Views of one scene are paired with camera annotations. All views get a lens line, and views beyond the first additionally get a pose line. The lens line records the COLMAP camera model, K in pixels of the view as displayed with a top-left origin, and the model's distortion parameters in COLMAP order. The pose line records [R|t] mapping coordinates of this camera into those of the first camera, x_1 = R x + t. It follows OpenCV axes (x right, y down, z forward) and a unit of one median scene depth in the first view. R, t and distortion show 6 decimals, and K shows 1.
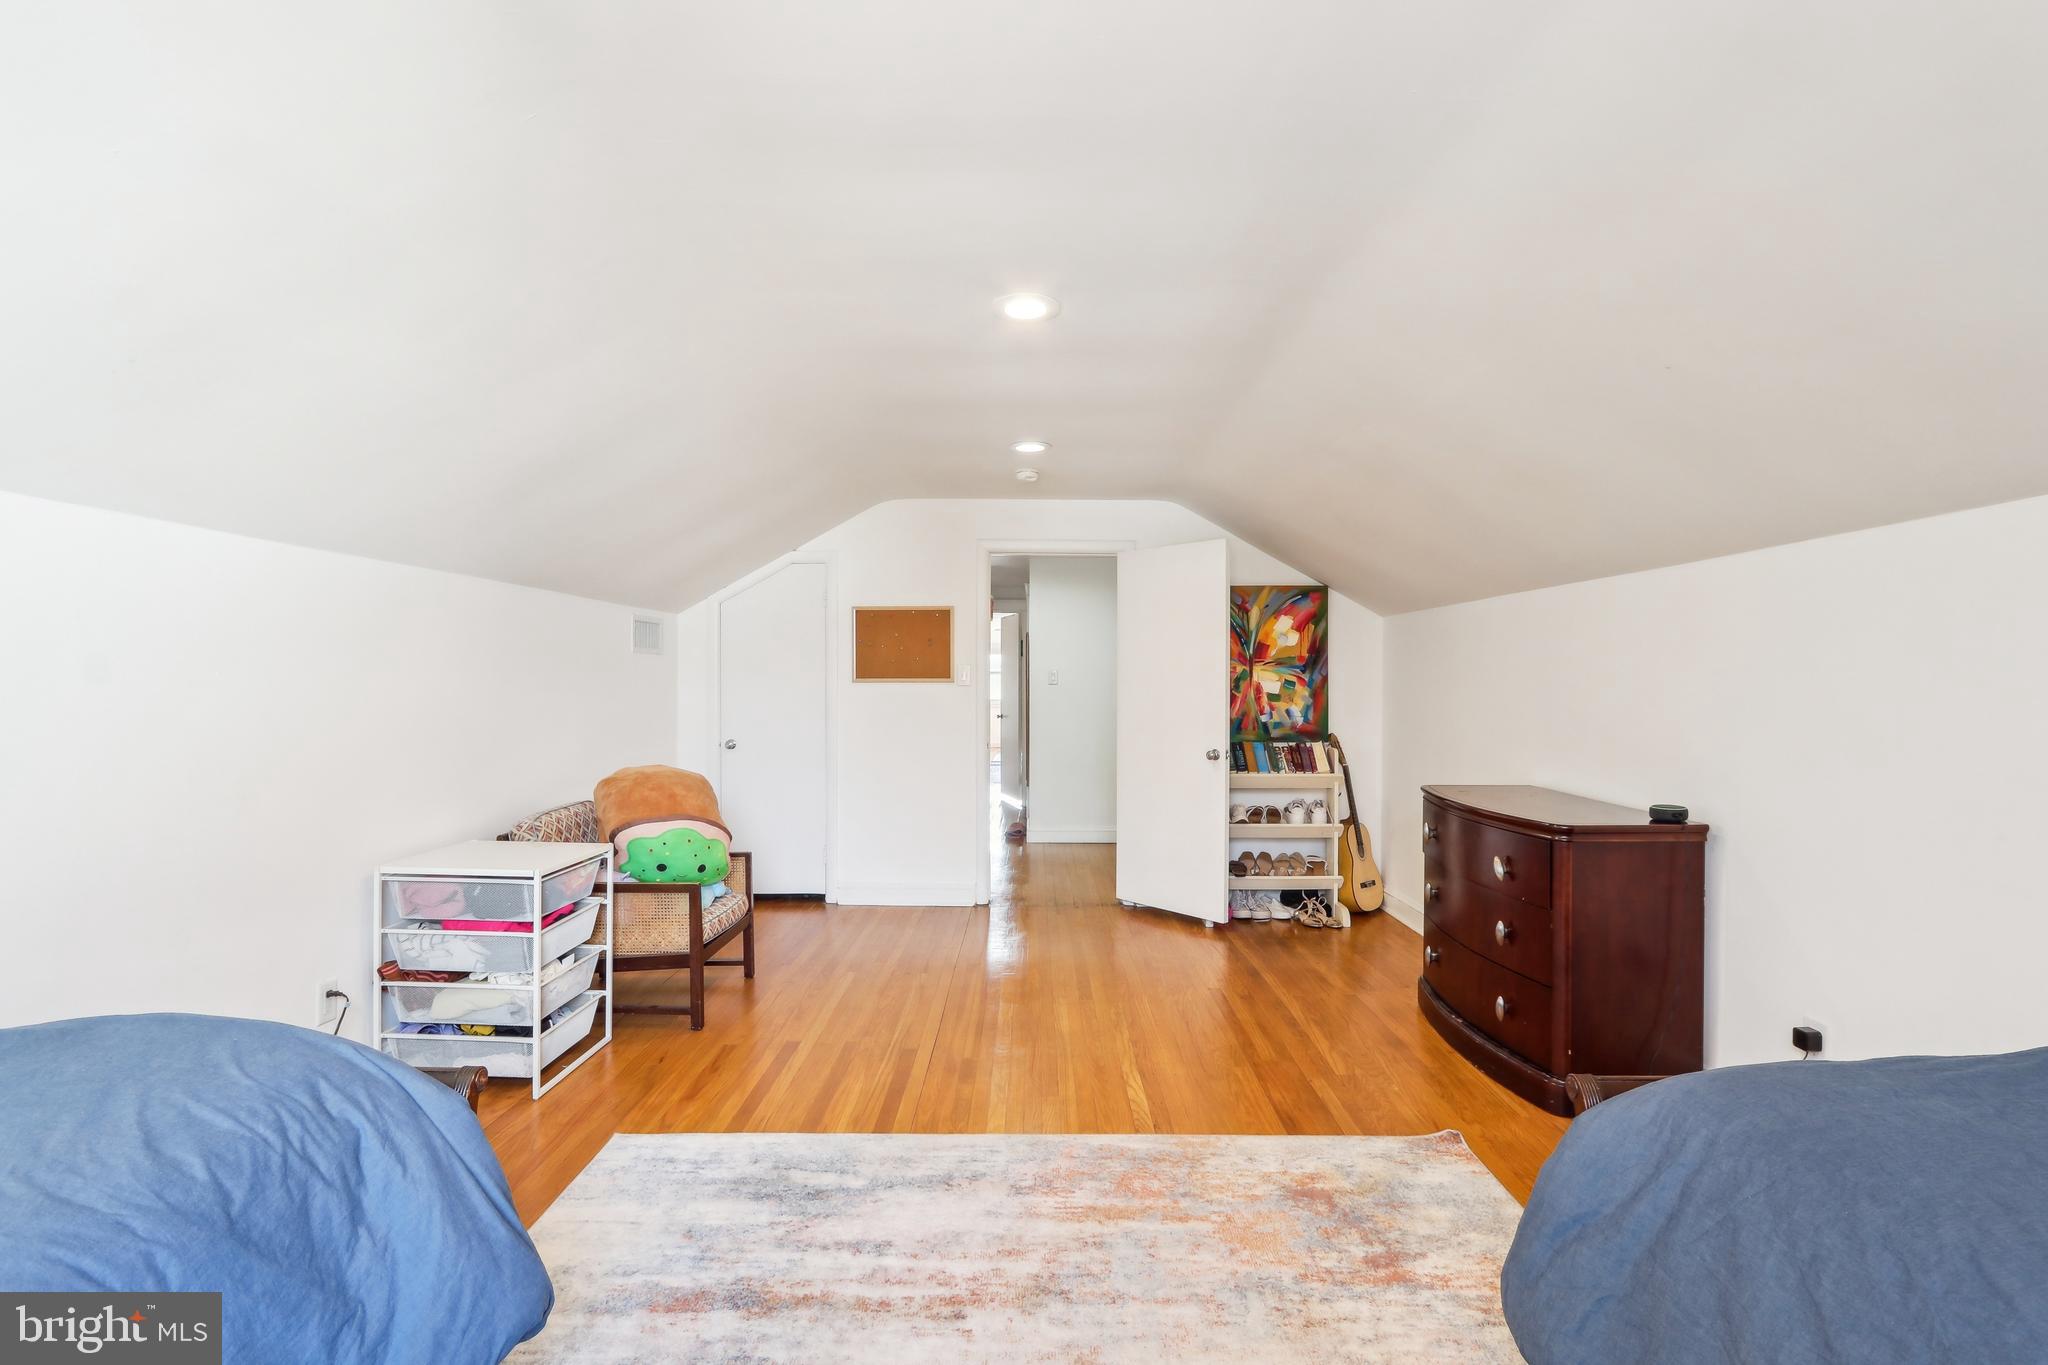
lens RADIAL K [[966.6, 0, 1026.6], [0, 966.6, 677.1], [0, 0, 1]] dist [-0.024273, 0.003165]
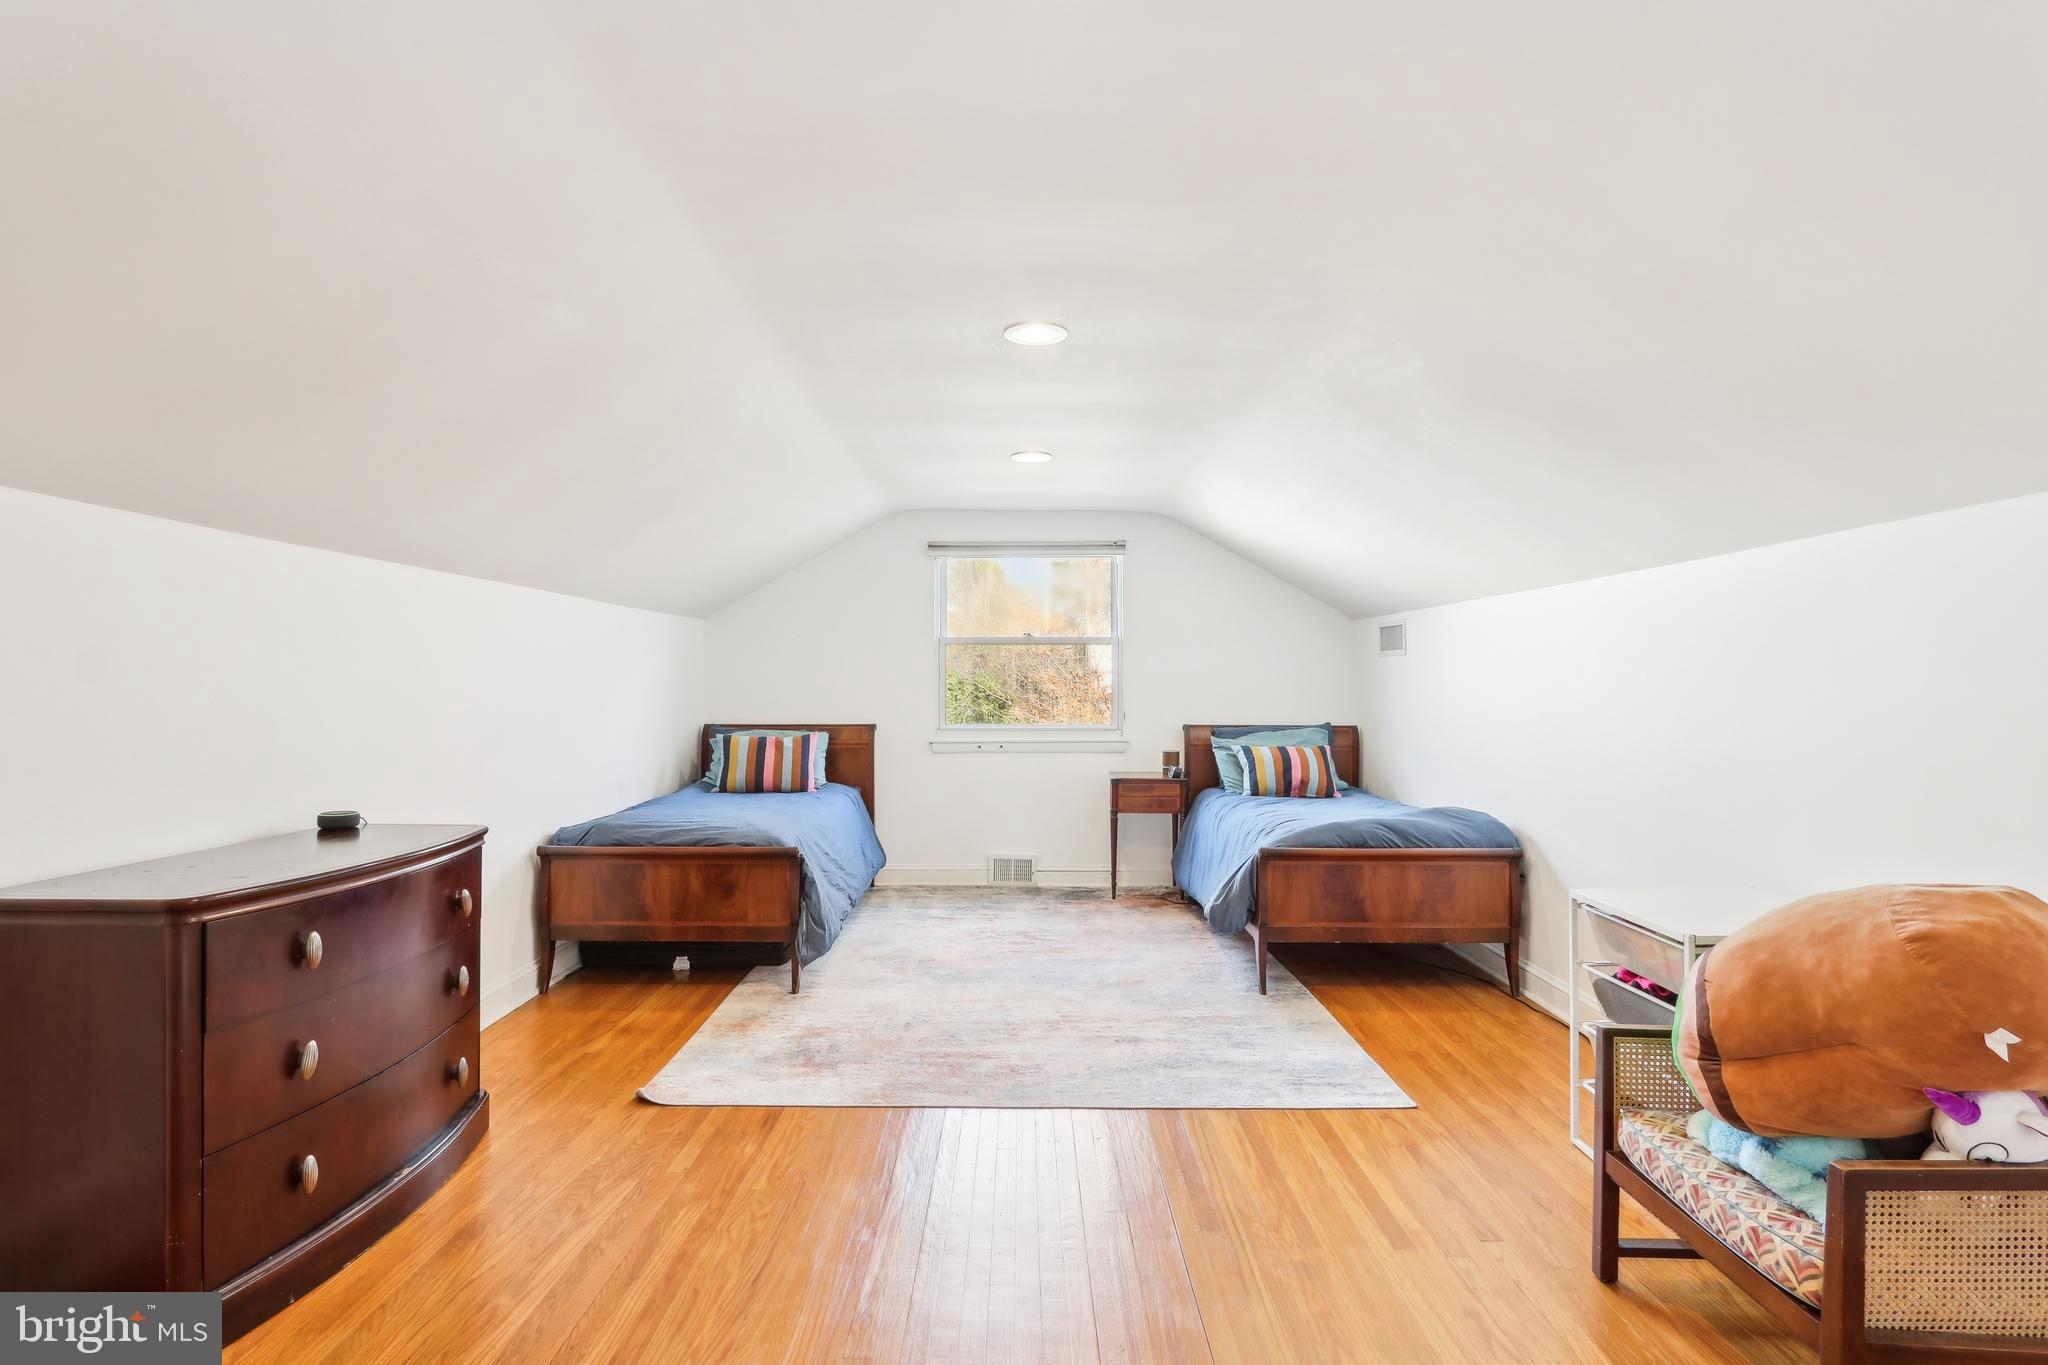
lens RADIAL K [[966.6, 0, 1019.4], [0, 966.6, 687.8], [0, 0, 1]] dist [-0.024273, 0.003165]
pose [[-0.999987, -0.004118, -0.003027, 0.020682], [-0.004120, 0.999991, 0.000677, 0.013248], [0.003024, 0.000689, -0.999995, 2.212828]]
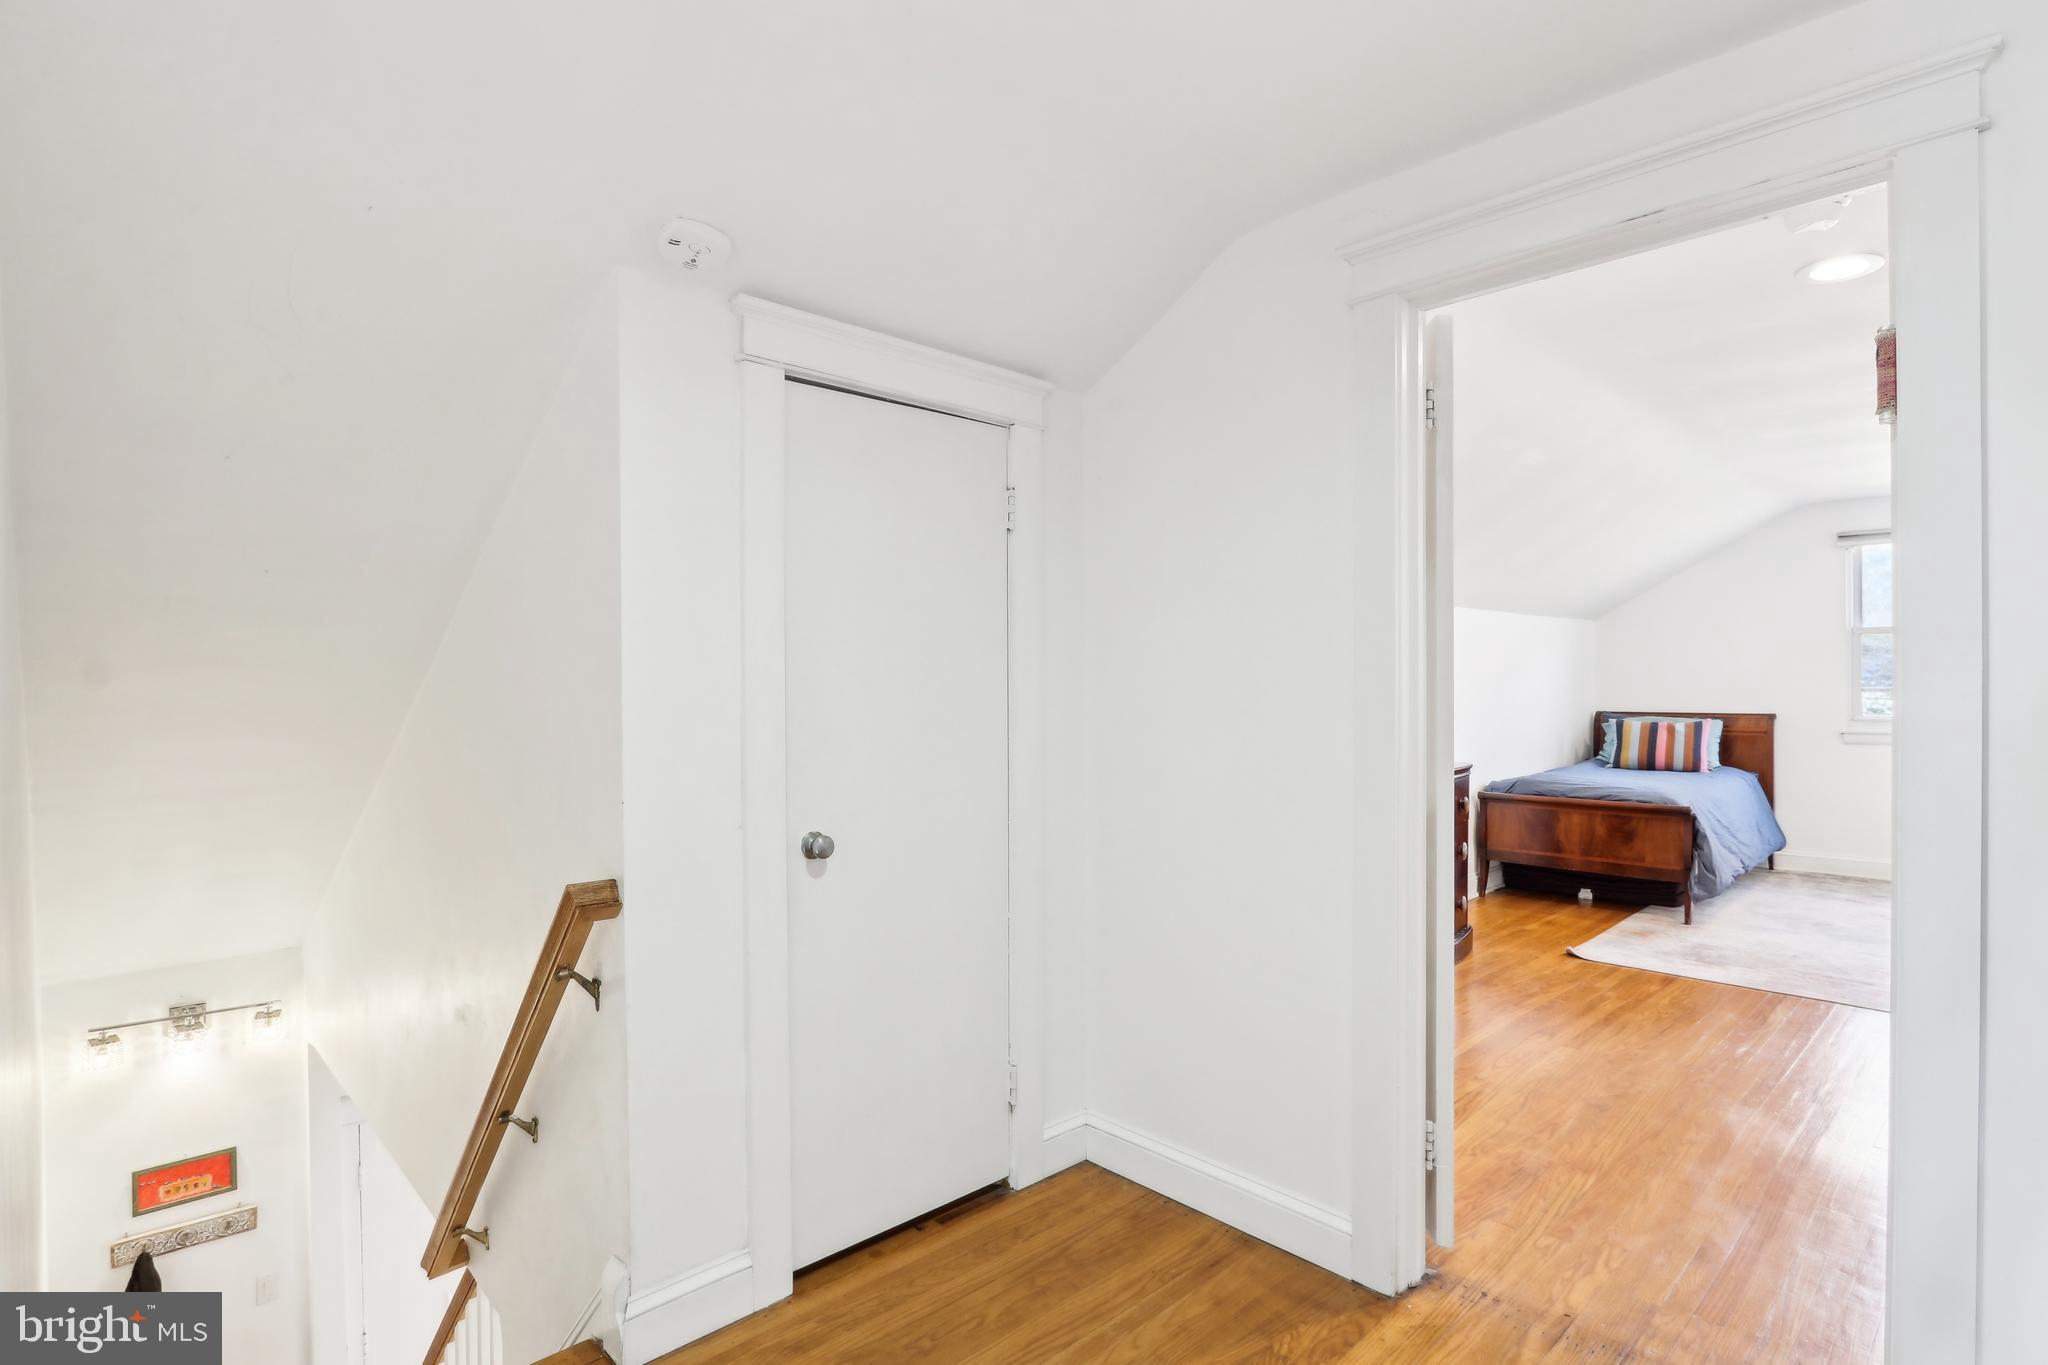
lens RADIAL K [[1036.1, 0, 1021.6], [0, 1036.1, 691.6], [0, 0, 1]] dist [-0.014830, -0.000768]
pose [[-0.700031, -0.005939, 0.714088, -0.159856], [0.002399, 0.999940, 0.010668, 0.016947], [-0.714109, 0.009181, -0.699975, 3.055293]]
